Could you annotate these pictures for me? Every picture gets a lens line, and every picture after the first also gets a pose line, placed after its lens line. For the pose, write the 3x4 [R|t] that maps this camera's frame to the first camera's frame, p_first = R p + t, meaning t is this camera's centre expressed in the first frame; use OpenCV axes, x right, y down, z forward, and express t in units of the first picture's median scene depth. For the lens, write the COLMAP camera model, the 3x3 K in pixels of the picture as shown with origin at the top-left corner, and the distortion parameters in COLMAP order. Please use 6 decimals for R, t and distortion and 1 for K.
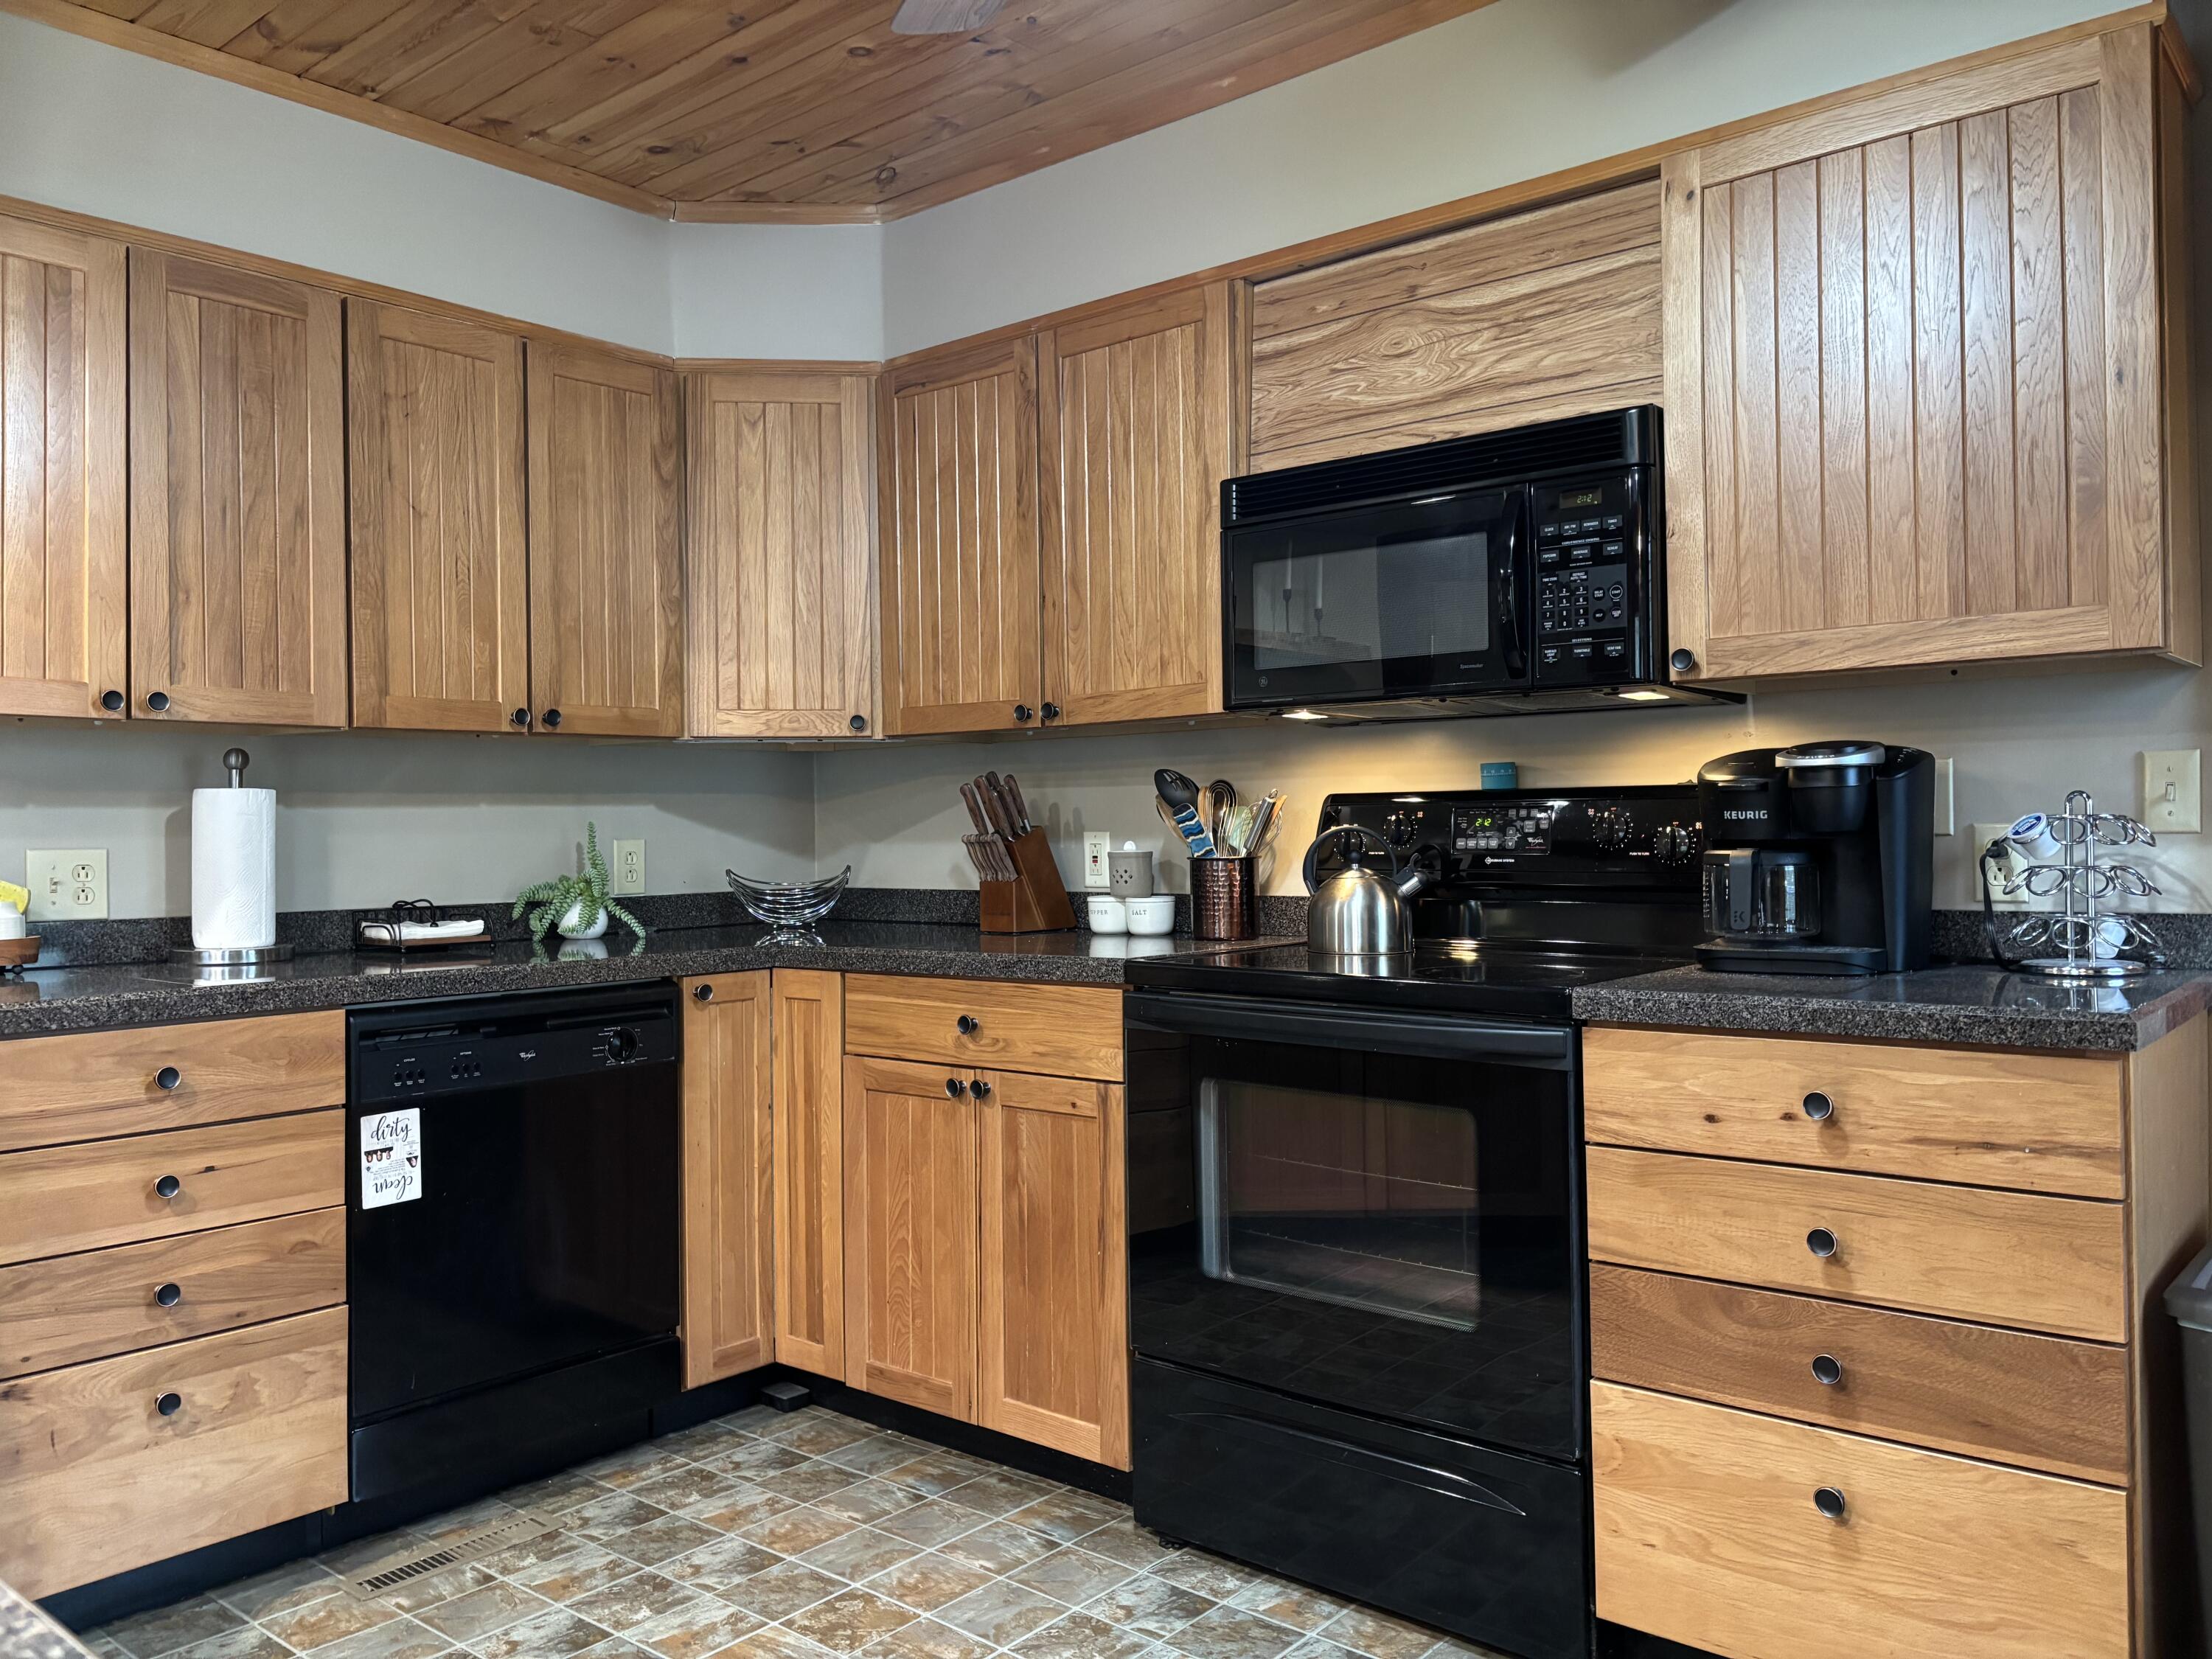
lens RADIAL K [[1665.2, 0, 1106.0], [0, 1665.2, 829.5], [0, 0, 1]] dist [0.003212, 0.002021]
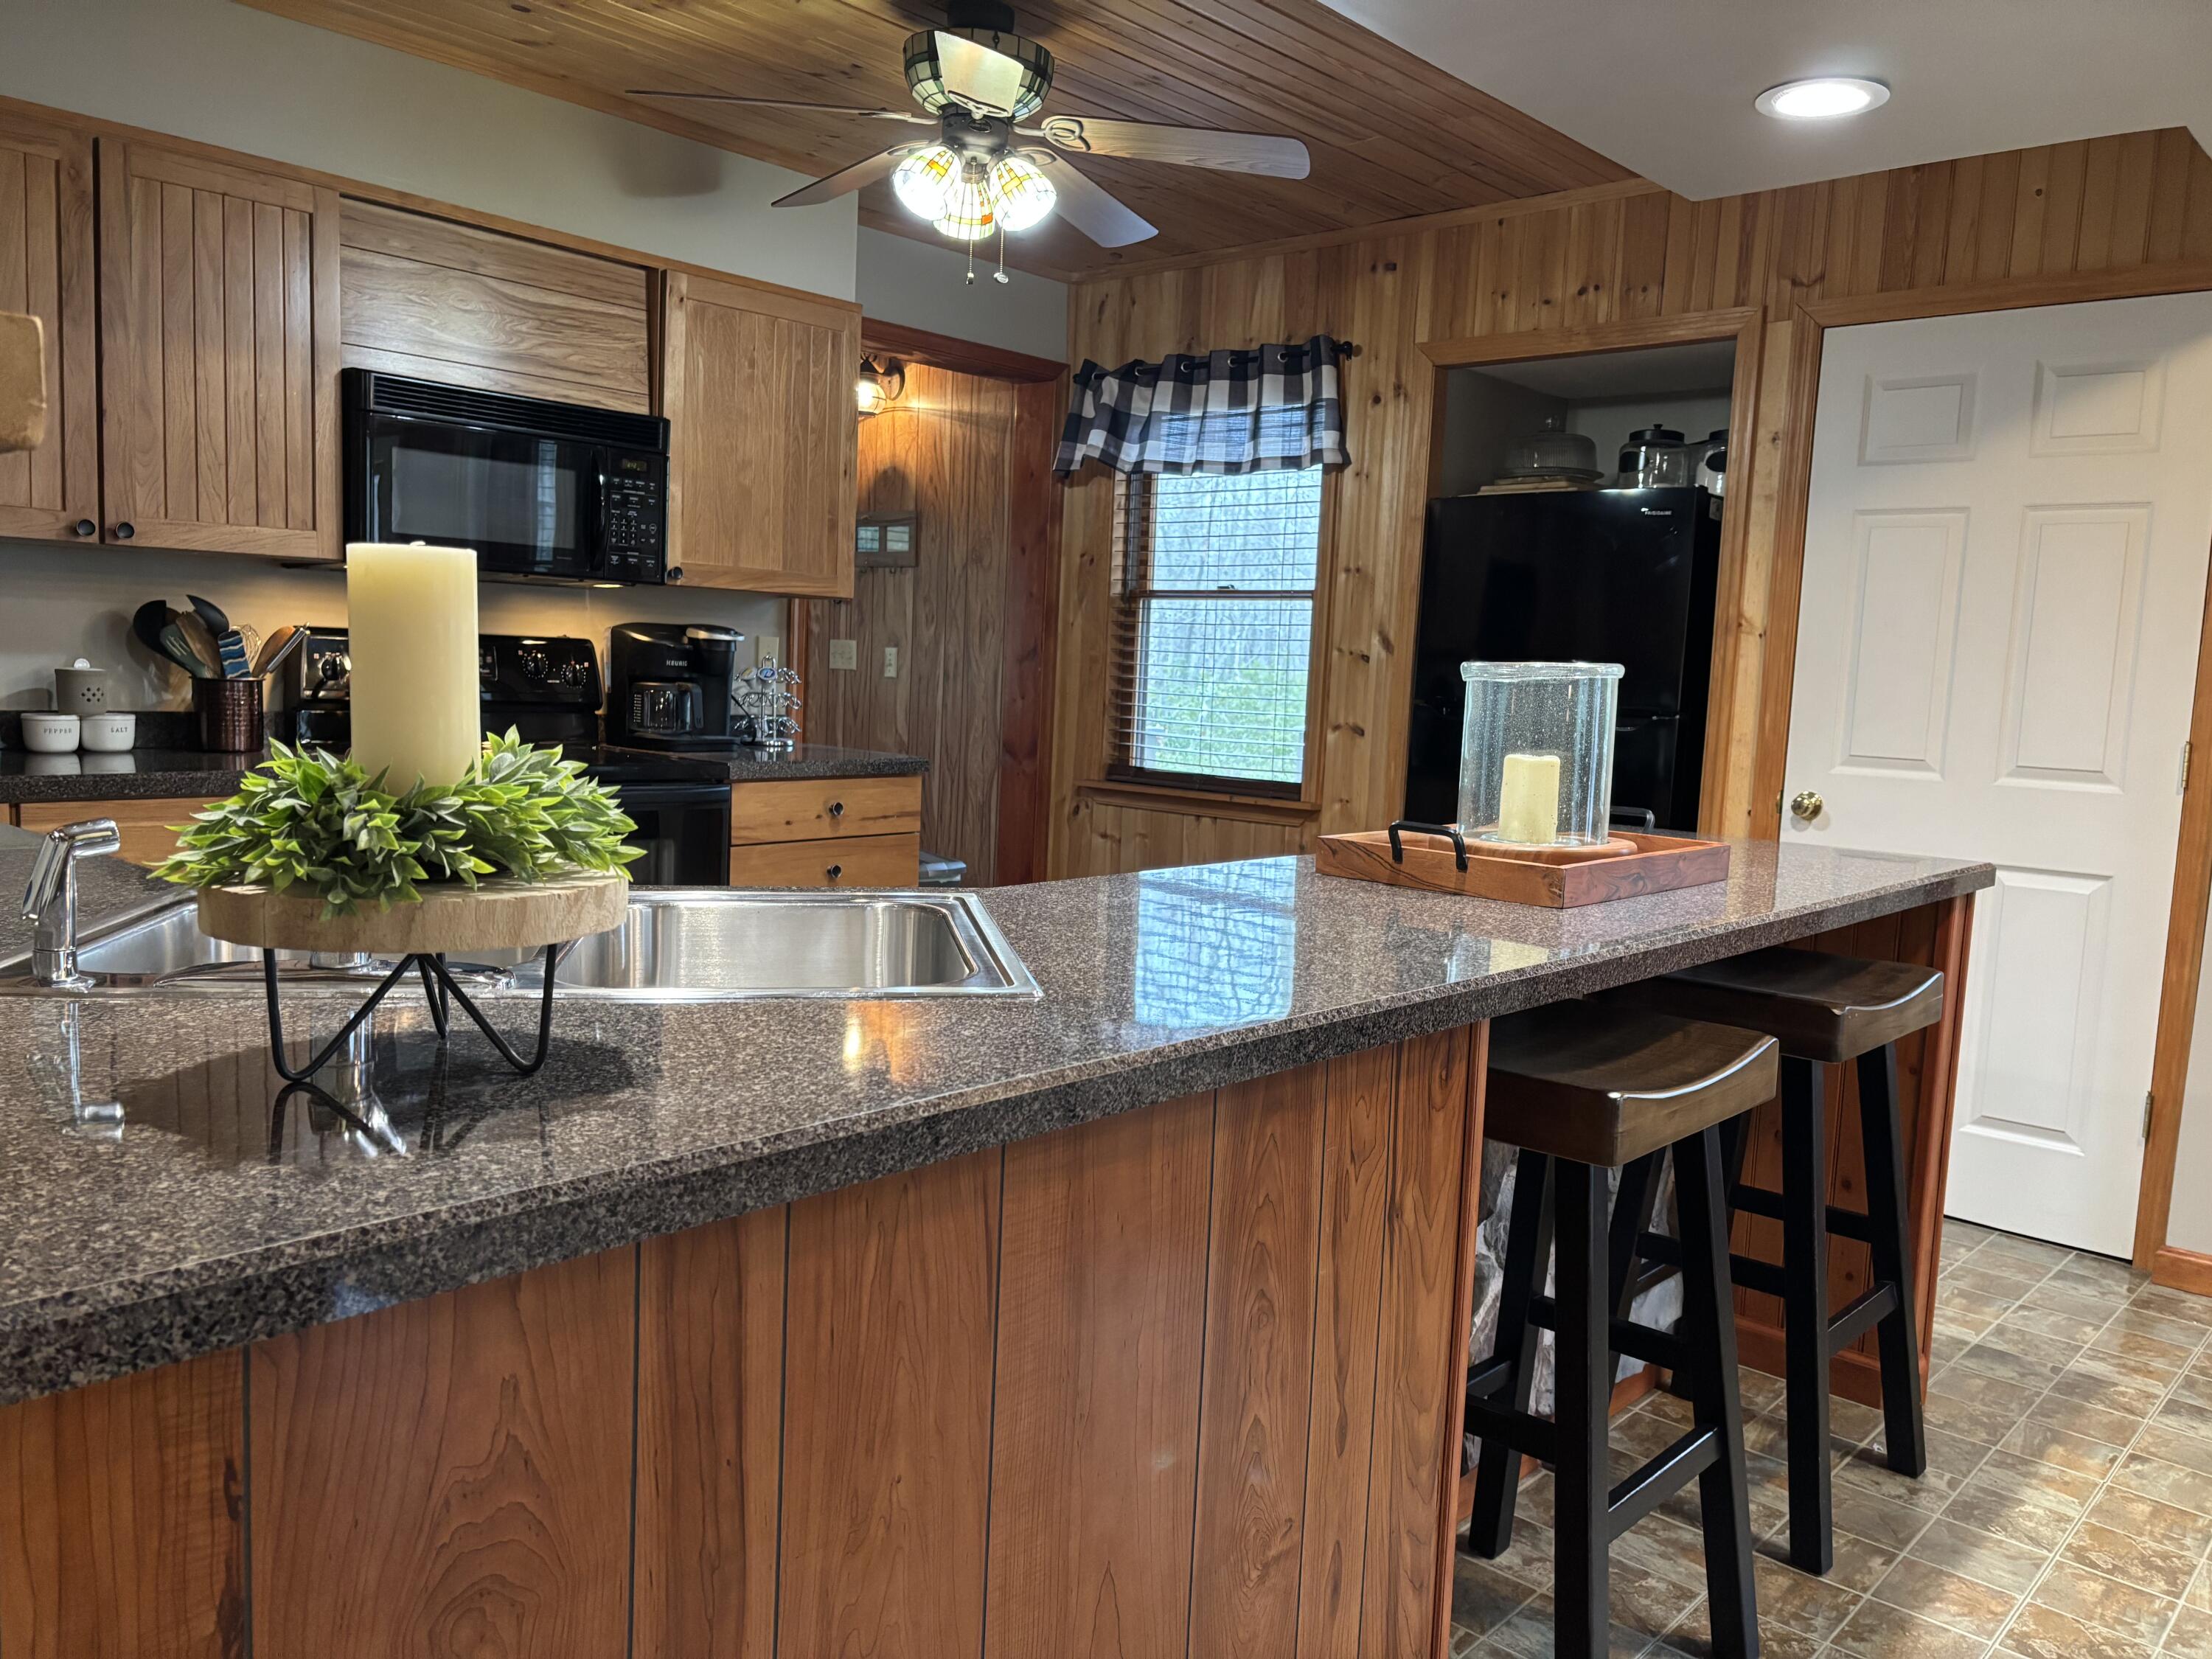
lens RADIAL K [[1665.2, 0, 1106.0], [0, 1665.2, 829.5], [0, 0, 1]] dist [0.003212, 0.002021]
pose [[0.028765, -0.088960, 0.995620, -1.346729], [-0.045509, 0.994883, 0.090209, -0.012753], [-0.998550, -0.047904, 0.024569, 0.482237]]
